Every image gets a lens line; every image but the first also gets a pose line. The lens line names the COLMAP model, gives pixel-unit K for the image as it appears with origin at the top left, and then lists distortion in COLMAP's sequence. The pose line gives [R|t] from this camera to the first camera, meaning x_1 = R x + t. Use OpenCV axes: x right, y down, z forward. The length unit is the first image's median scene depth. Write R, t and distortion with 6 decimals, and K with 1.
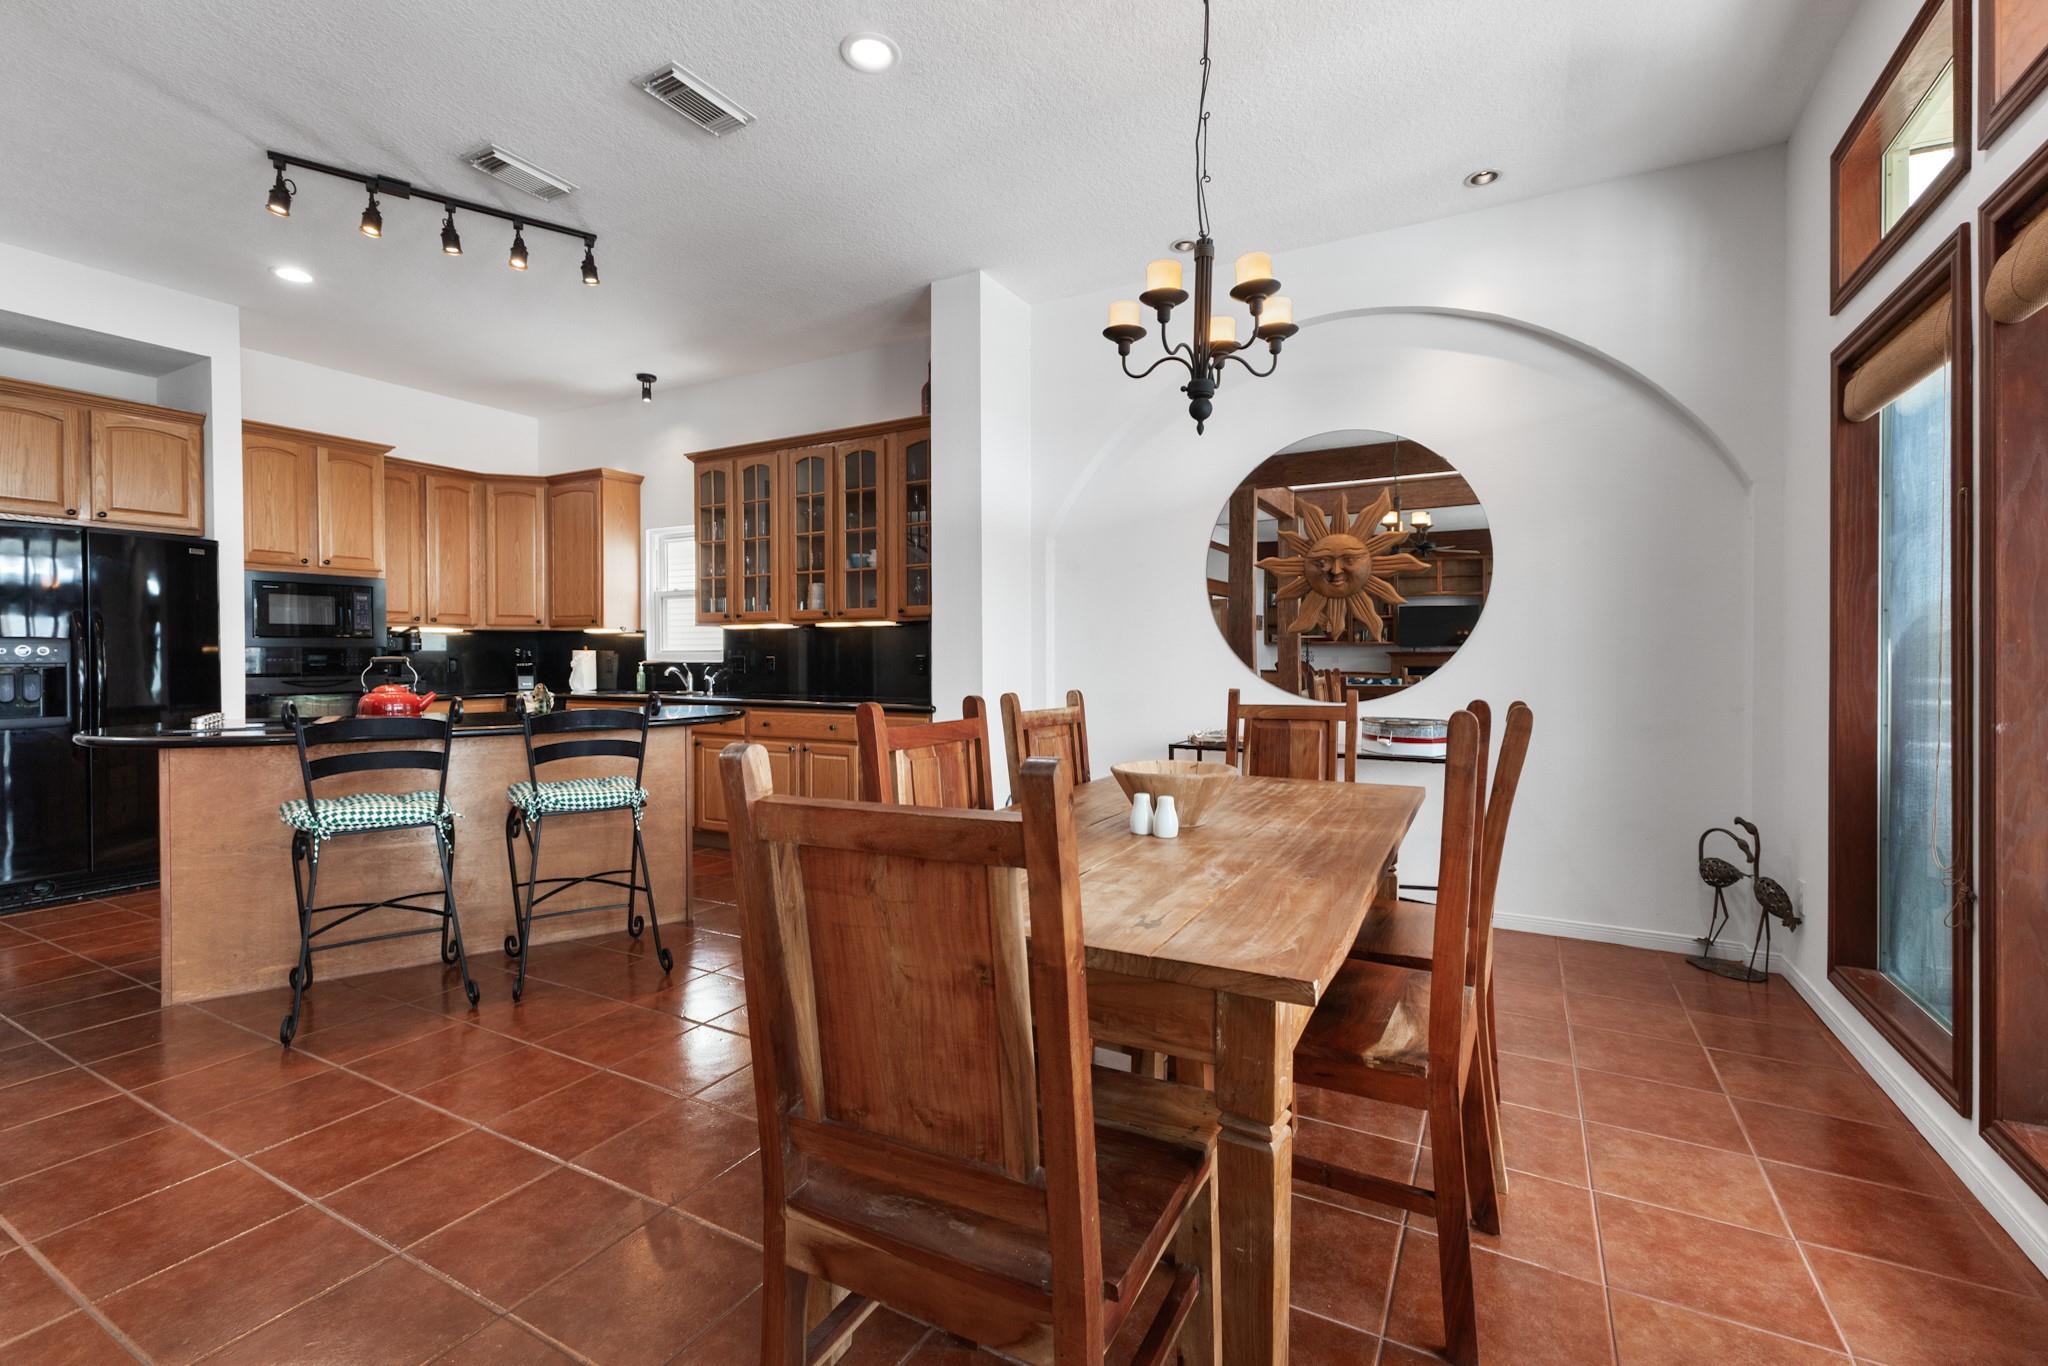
lens RADIAL K [[904.8, 0, 1031.4], [0, 904.8, 662.0], [0, 0, 1]] dist [0.011410, -0.000577]
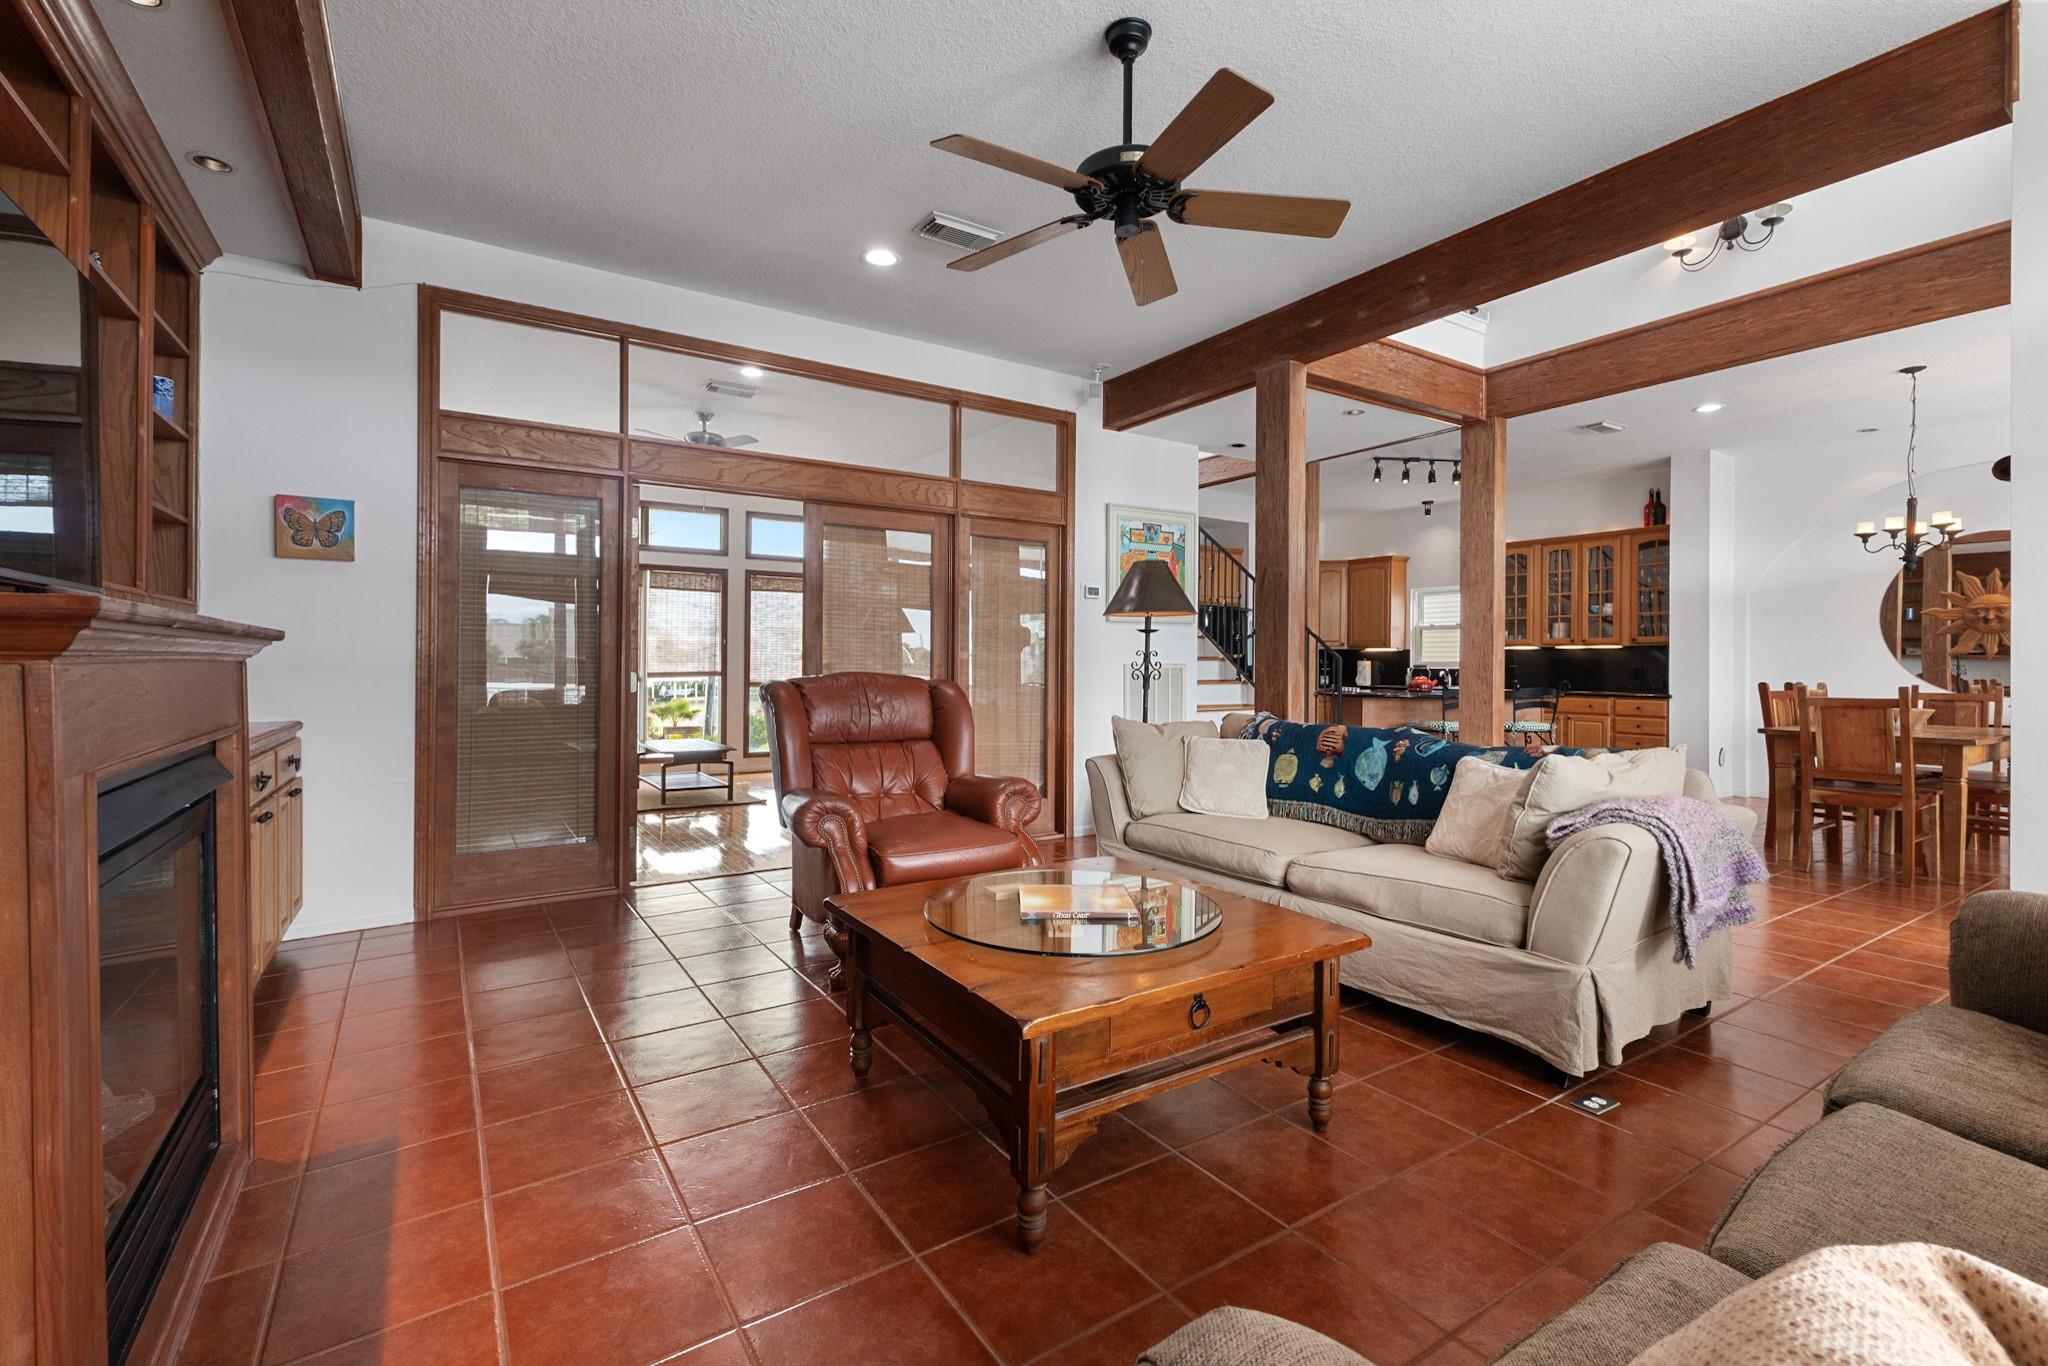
lens RADIAL K [[904.8, 0, 1023.6], [0, 904.8, 669.8], [0, 0, 1]] dist [0.011410, -0.000577]
pose [[0.880509, 0.010710, -0.473908, -0.346401], [-0.010626, 0.999939, 0.002853, 0.007695], [0.473910, 0.002524, 0.880570, -1.068147]]
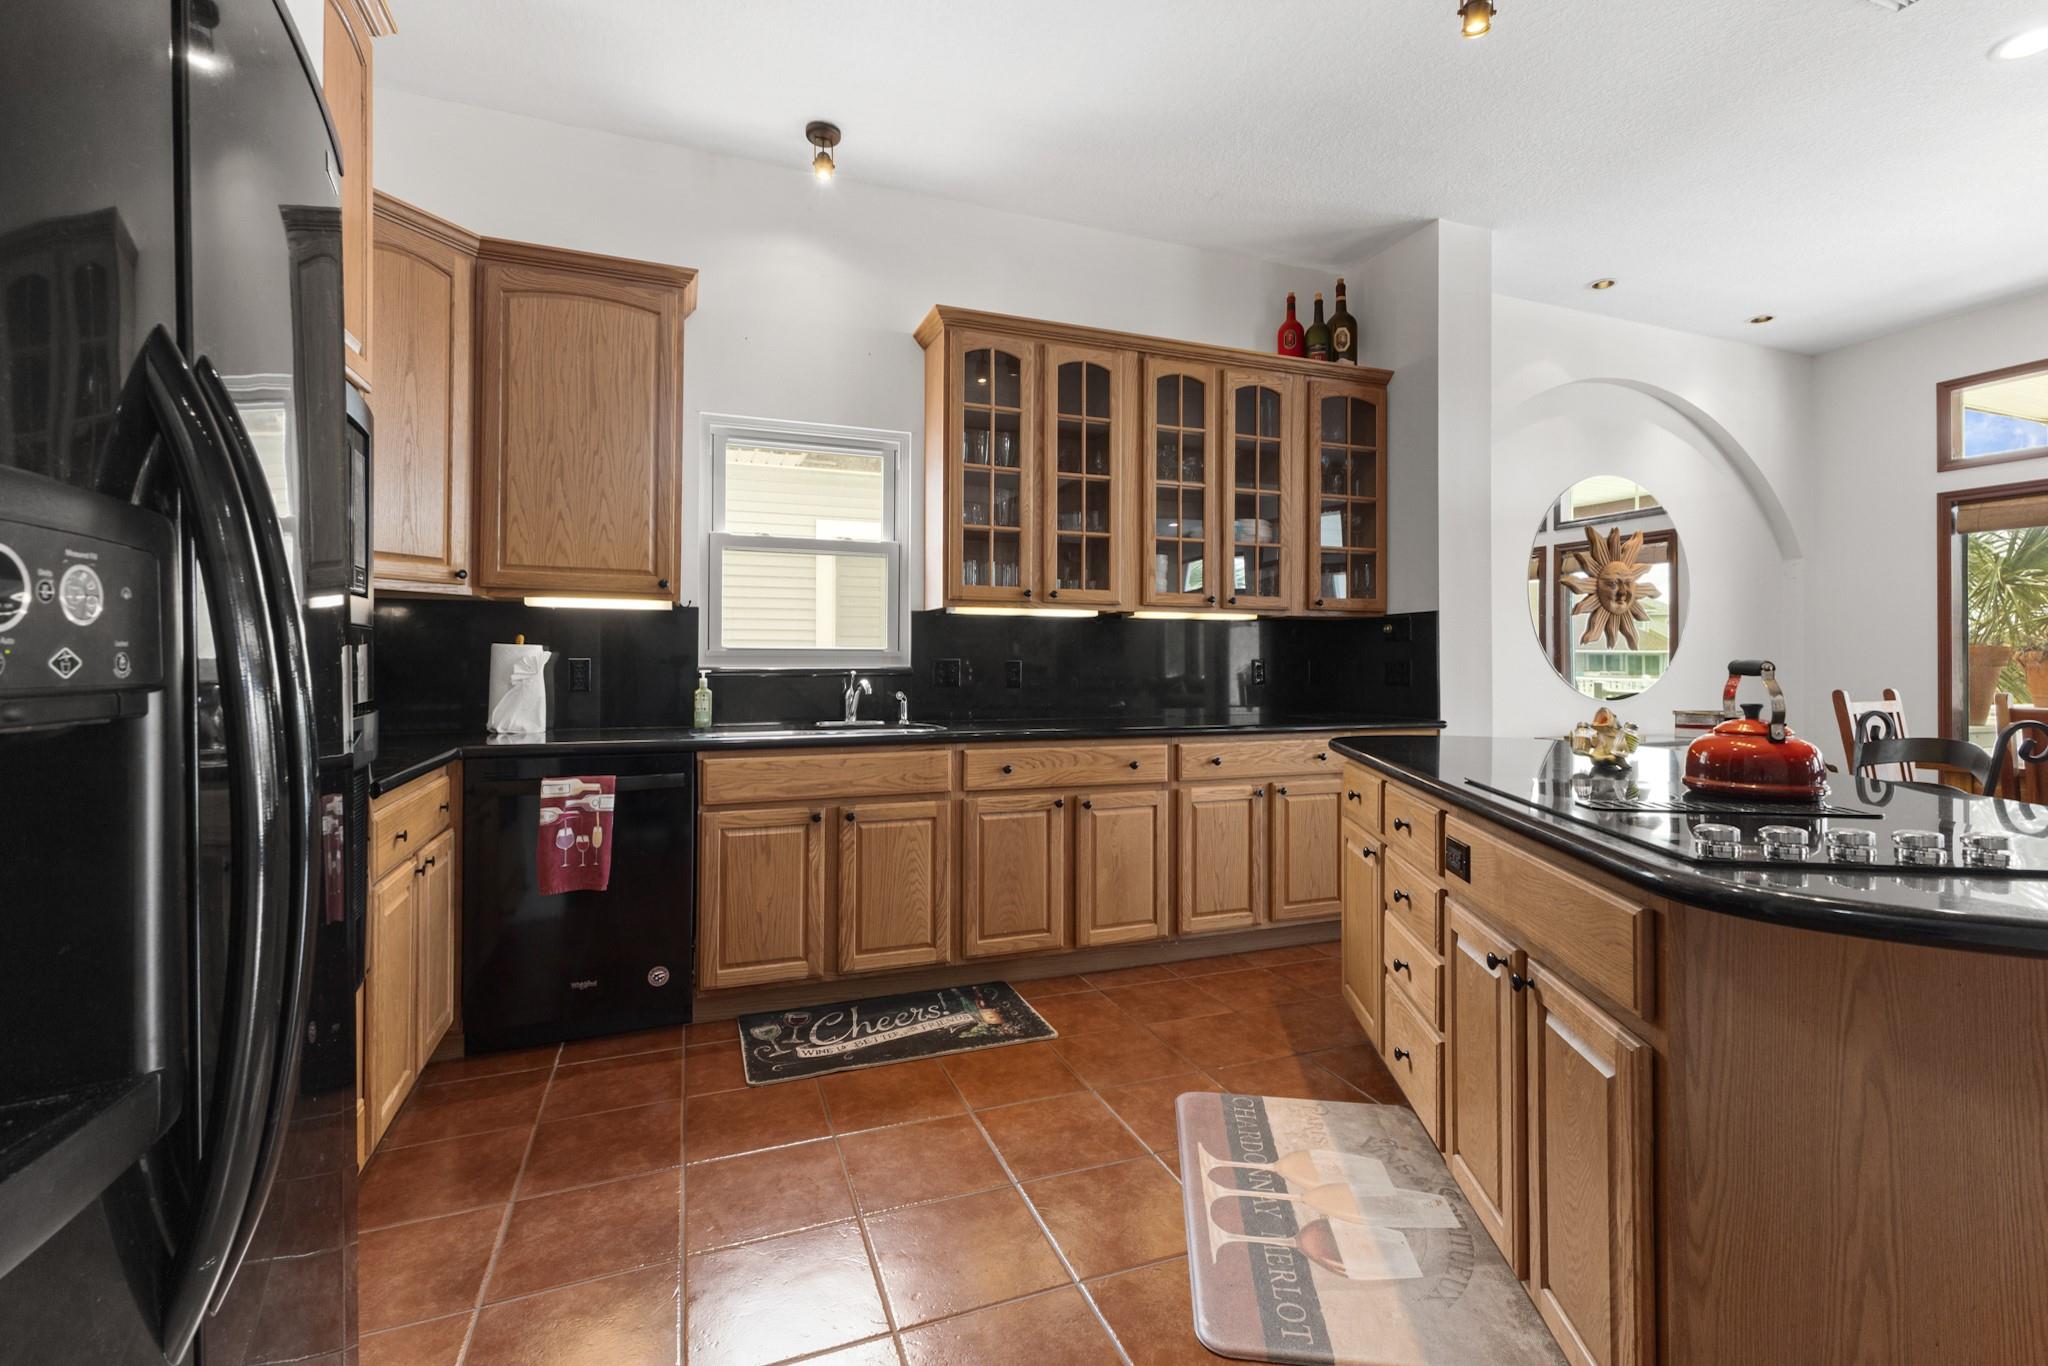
lens RADIAL K [[904.8, 0, 1029.3], [0, 904.8, 655.4], [0, 0, 1]] dist [0.011410, -0.000577]
pose [[0.637543, 0.011037, 0.770336, -0.928204], [0.001556, 0.999877, -0.015613, 0.000624], [-0.770413, 0.011153, 0.637447, 0.700867]]
